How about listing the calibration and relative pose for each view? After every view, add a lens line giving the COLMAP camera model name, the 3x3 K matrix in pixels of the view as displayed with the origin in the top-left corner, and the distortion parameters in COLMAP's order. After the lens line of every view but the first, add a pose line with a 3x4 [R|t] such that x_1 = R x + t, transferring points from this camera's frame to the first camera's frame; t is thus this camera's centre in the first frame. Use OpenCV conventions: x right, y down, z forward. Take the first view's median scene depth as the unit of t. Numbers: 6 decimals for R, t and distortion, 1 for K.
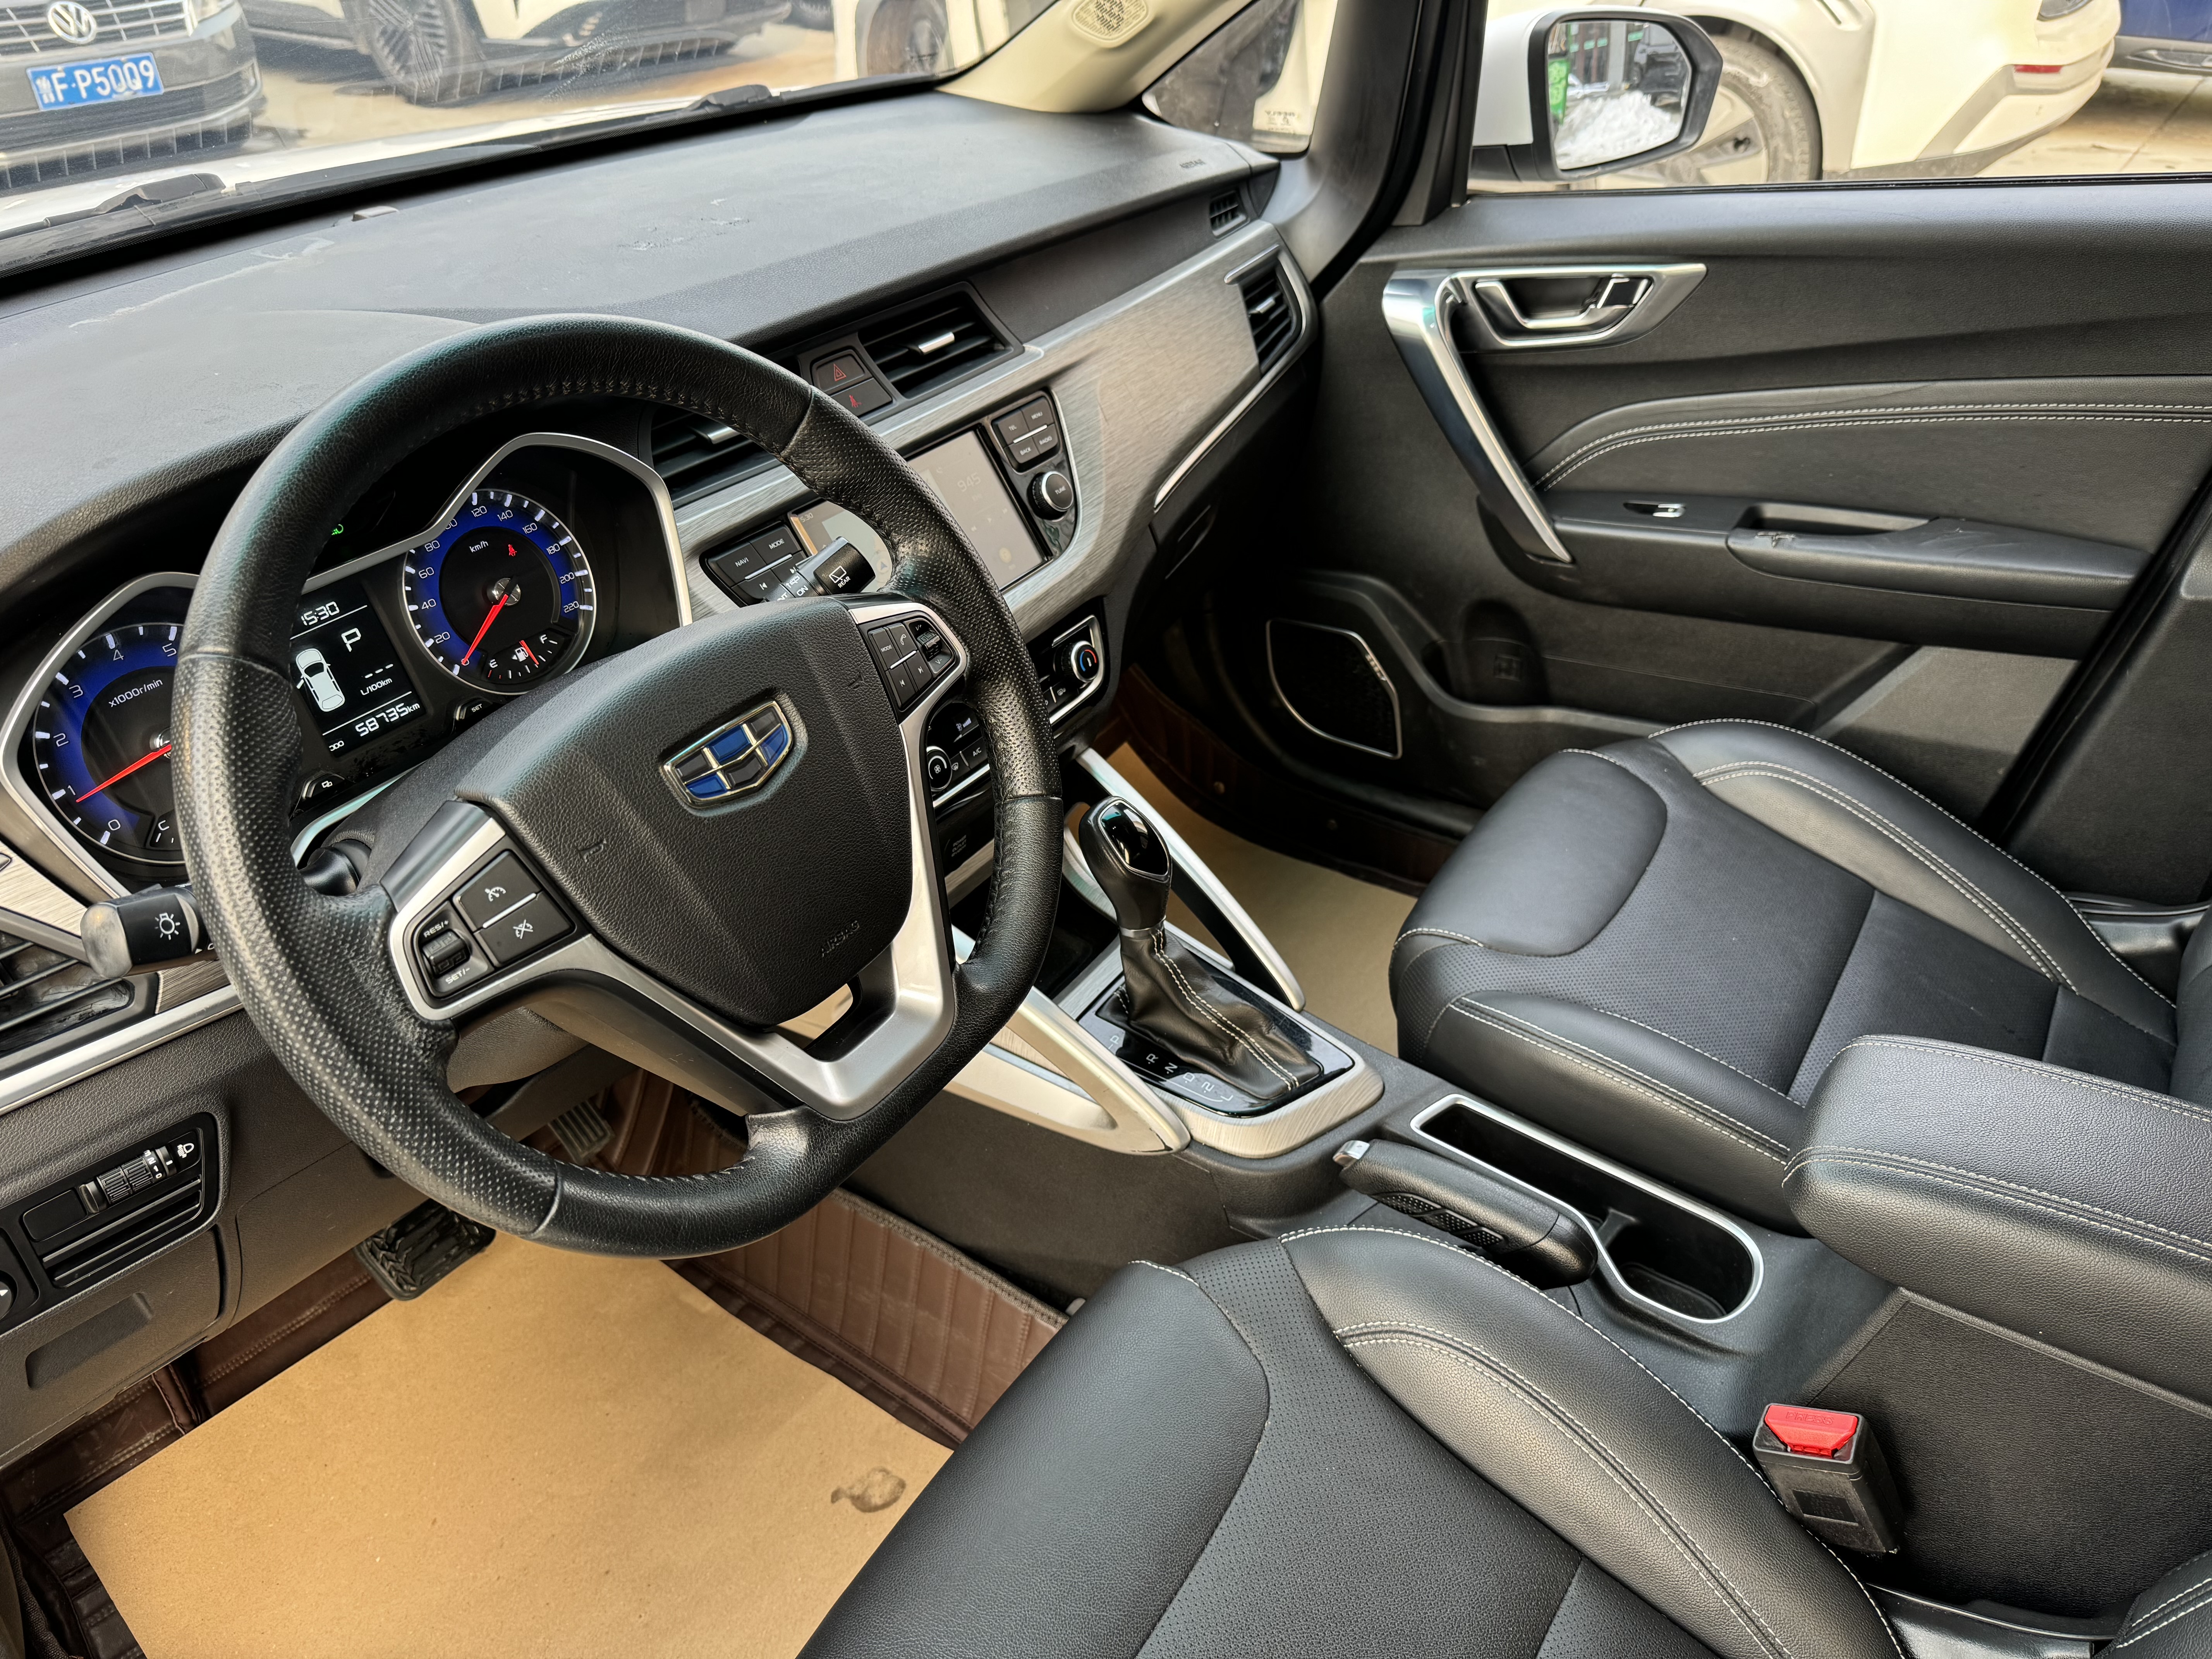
lens RADIAL K [[1570.3, 0, 1111.6], [0, 1570.3, 828.9], [0, 0, 1]] dist [0.034930, -0.037394]
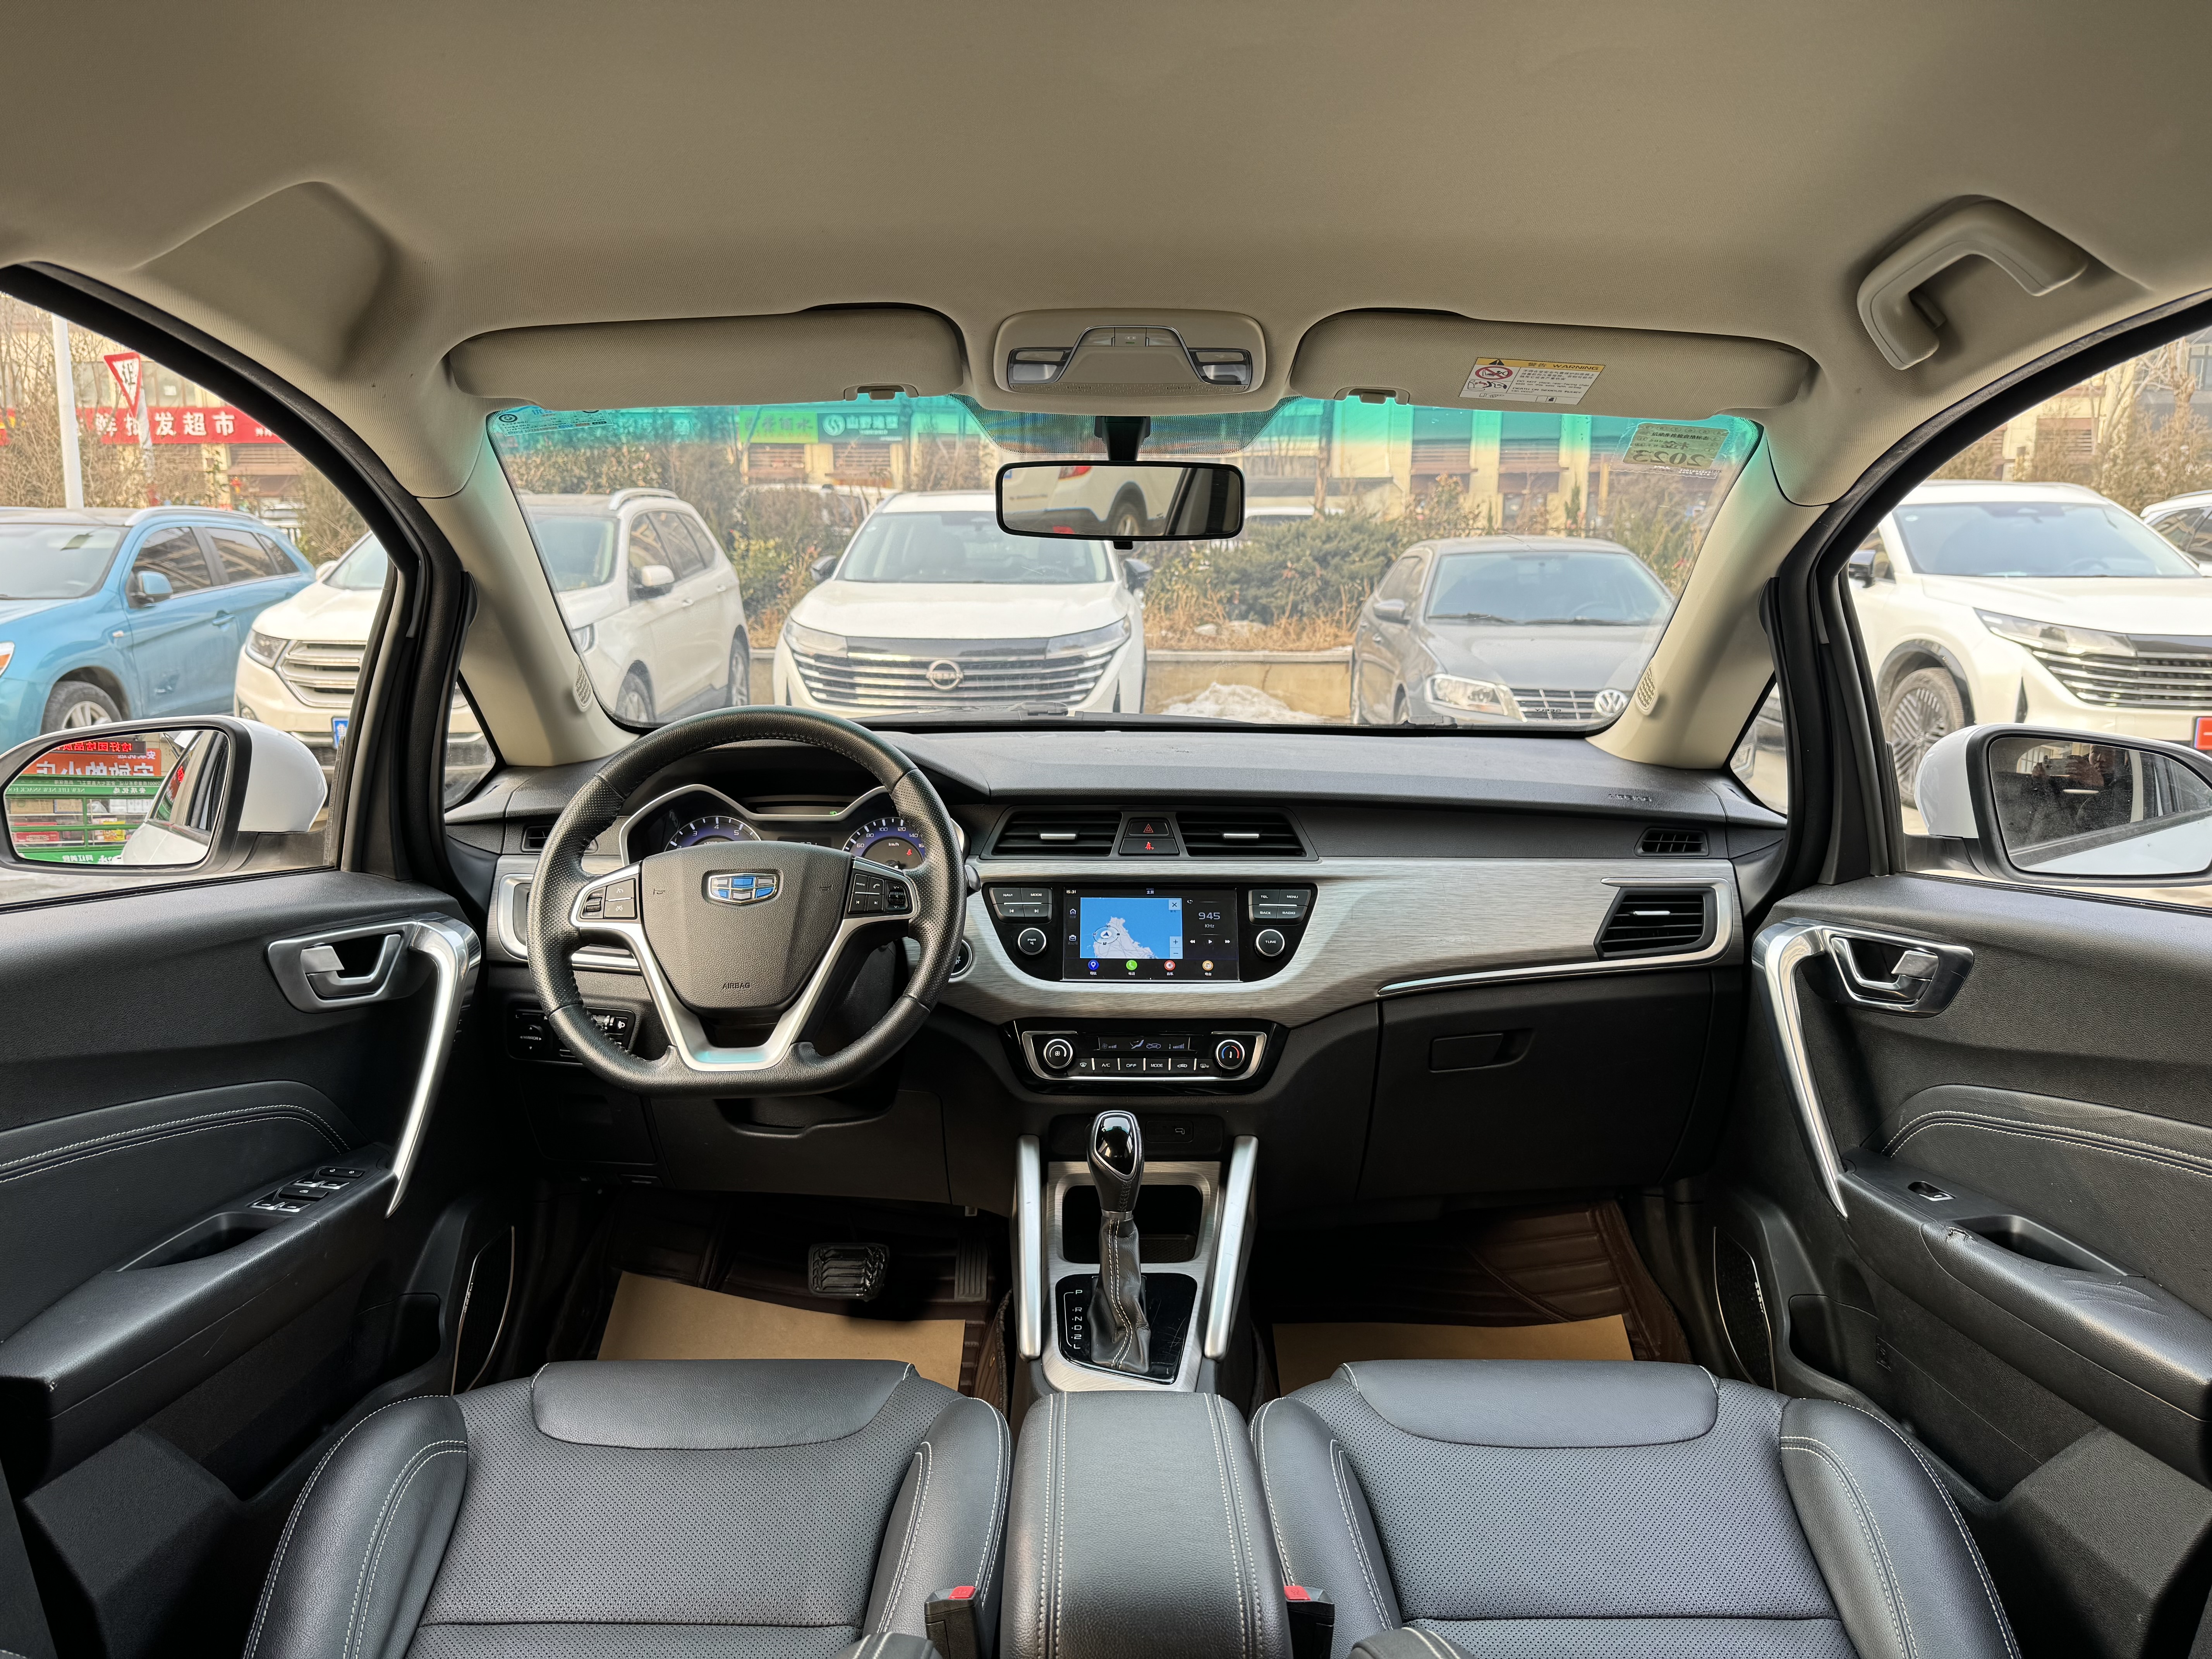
lens RADIAL K [[1566.8, 0, 1106.0], [0, 1566.8, 829.5], [0, 0, 1]] dist [0.128081, -0.180311]
pose [[0.548413, 0.148973, -0.822831, 1.023455], [-0.472866, 0.866811, -0.158227, -0.006498], [0.689667, 0.475863, 0.545815, 0.060158]]
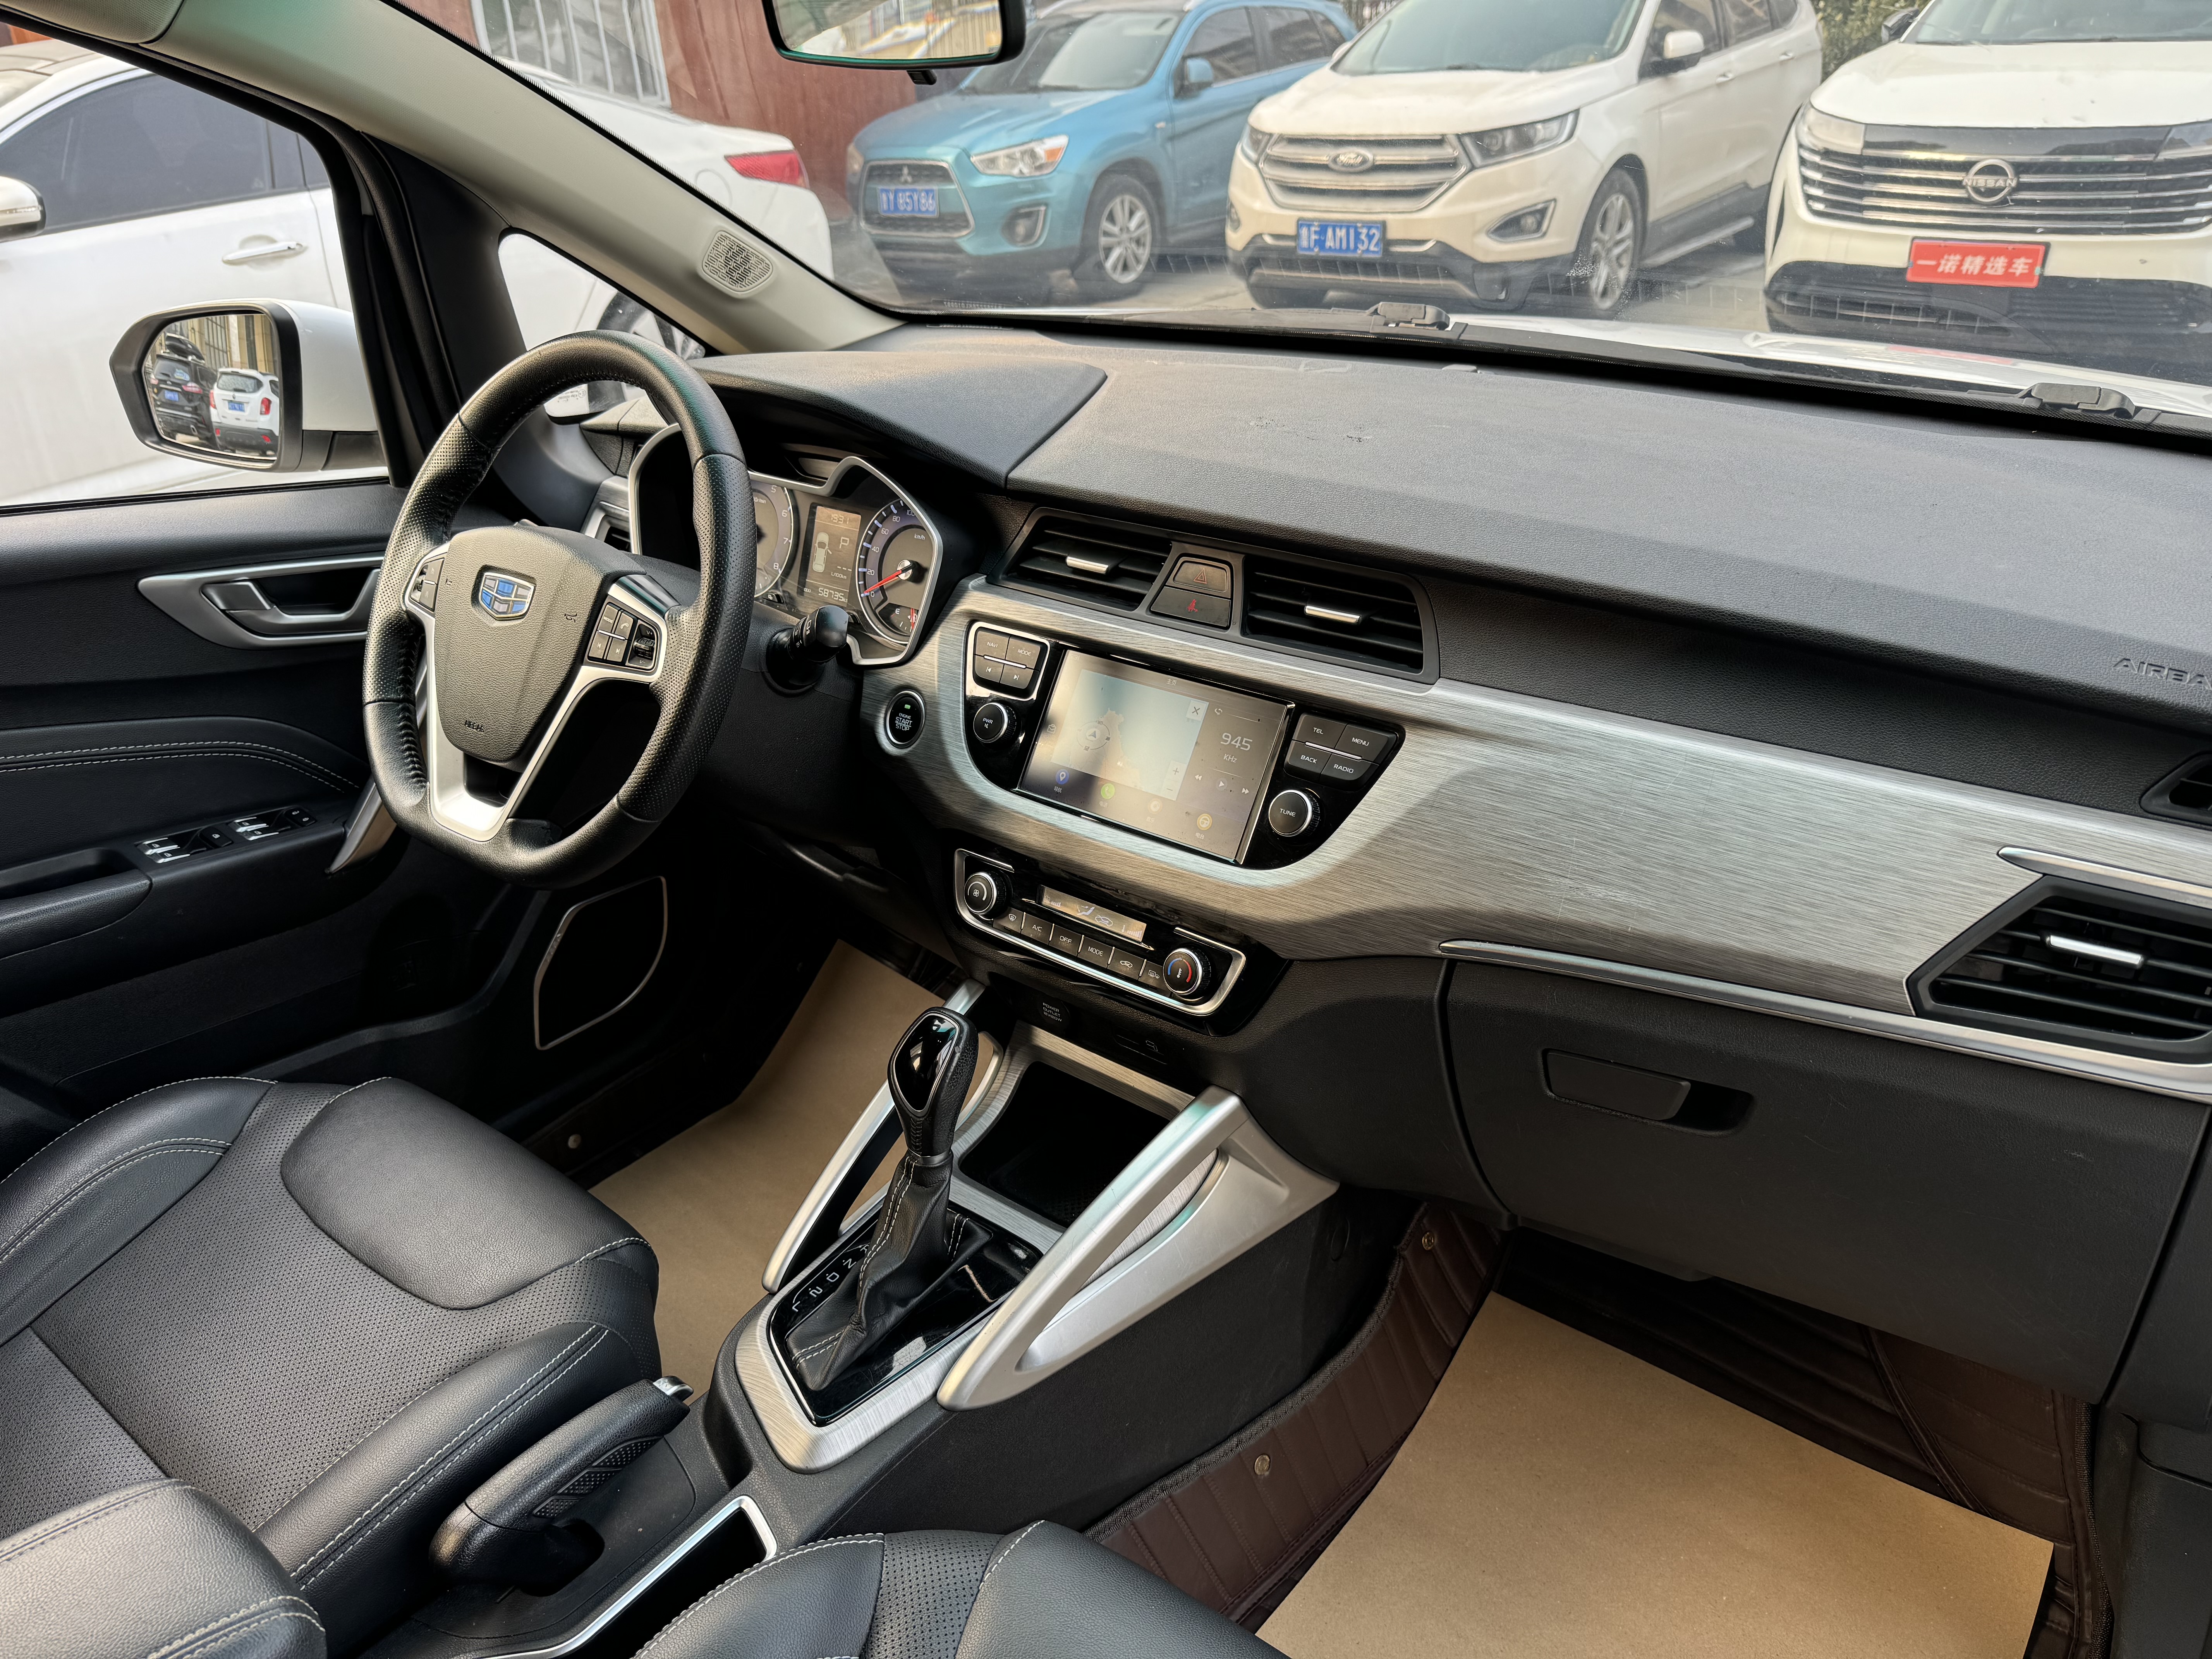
lens RADIAL K [[1570.3, 0, 1111.6], [0, 1570.3, 828.9], [0, 0, 1]] dist [0.034930, -0.037394]
pose [[-0.105754, 0.455598, -0.883882, 0.702757], [-0.527421, 0.727838, 0.438269, -0.514818], [0.842997, 0.512526, 0.163320, 0.767967]]
